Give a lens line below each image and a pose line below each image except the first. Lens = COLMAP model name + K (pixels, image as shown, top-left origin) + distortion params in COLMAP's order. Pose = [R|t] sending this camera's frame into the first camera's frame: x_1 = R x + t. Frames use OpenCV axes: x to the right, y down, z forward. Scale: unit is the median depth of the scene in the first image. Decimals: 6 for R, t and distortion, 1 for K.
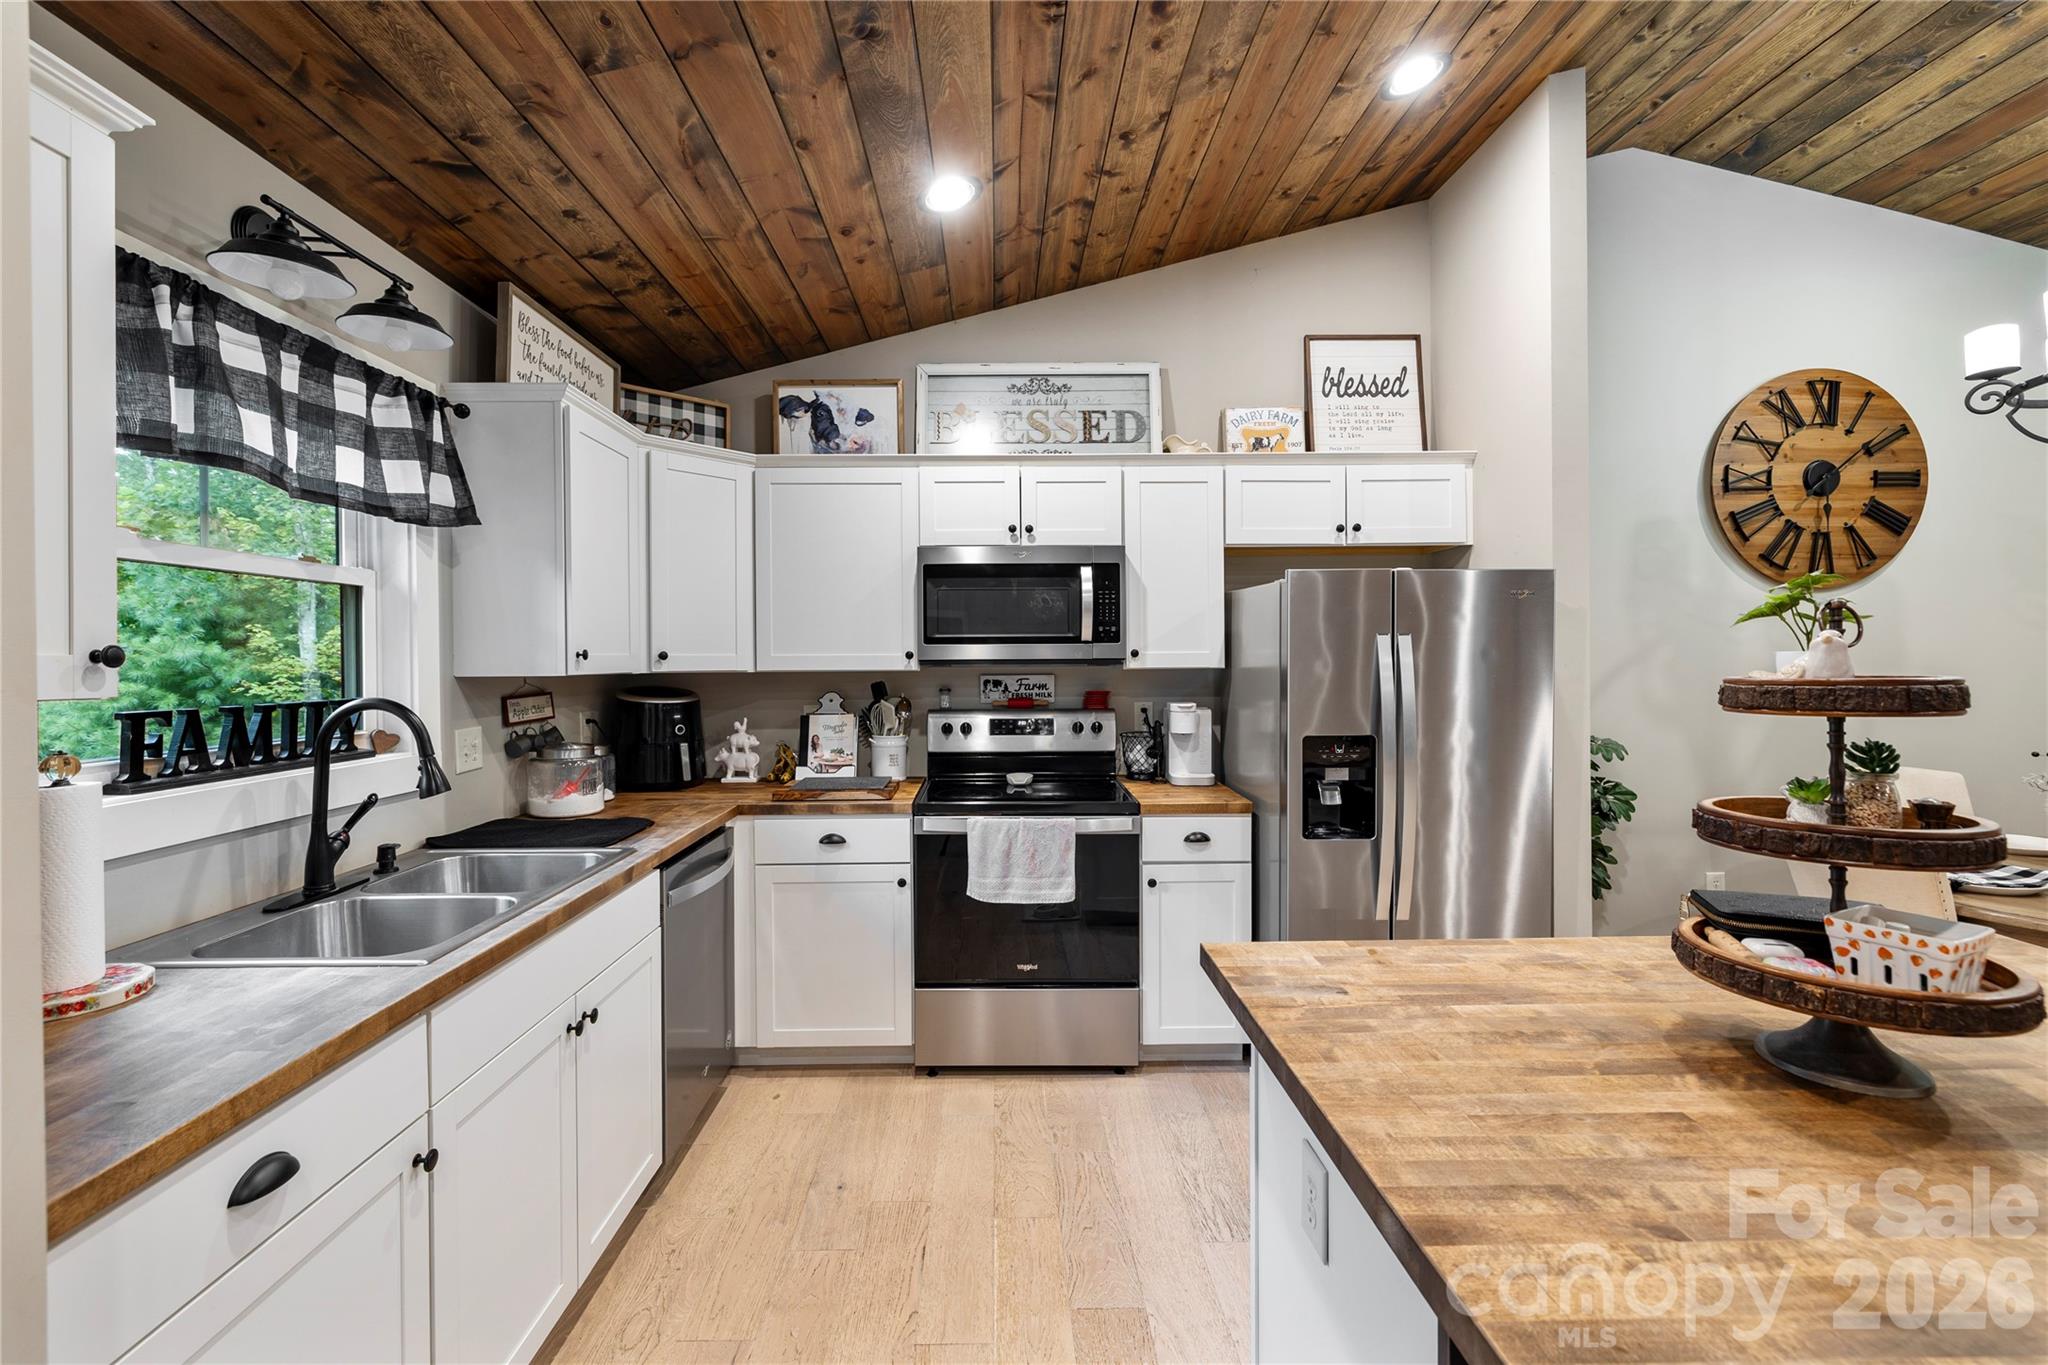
lens RADIAL K [[865.9, 0, 1010.1], [0, 865.9, 667.6], [0, 0, 1]] dist [0.001882, 0.000016]
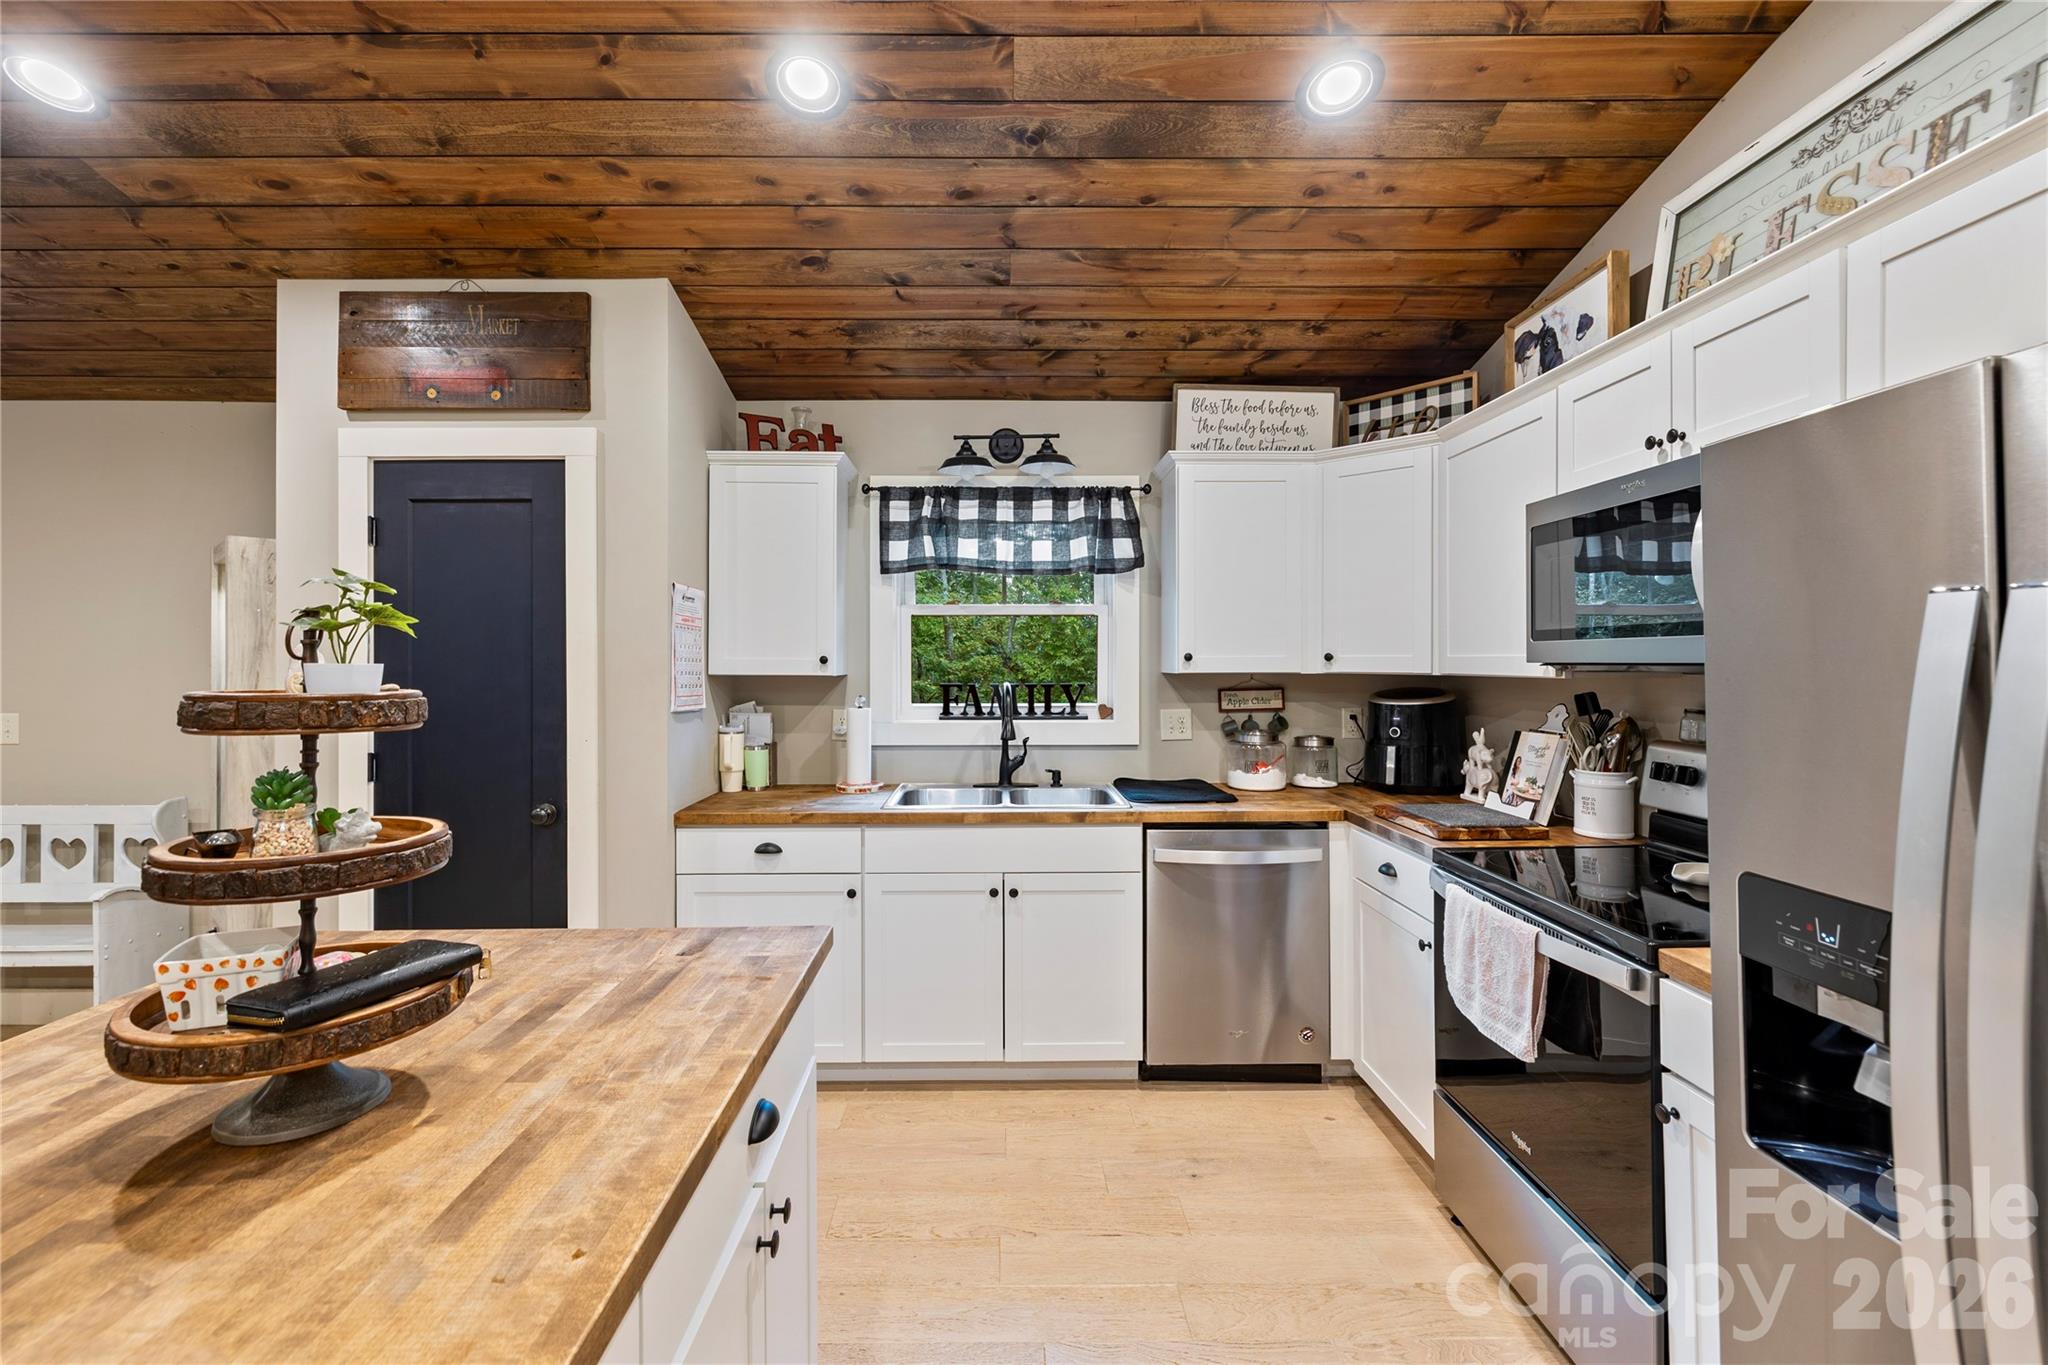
lens RADIAL K [[873.7, 0, 1005.3], [0, 873.7, 663.1], [0, 0, 1]] dist [0.002282, 0.000300]
pose [[-0.005045, 0.007338, -0.999960, 0.624427], [-0.007923, 0.999941, 0.007378, -0.010424], [0.999956, 0.007959, -0.004987, 0.579454]]
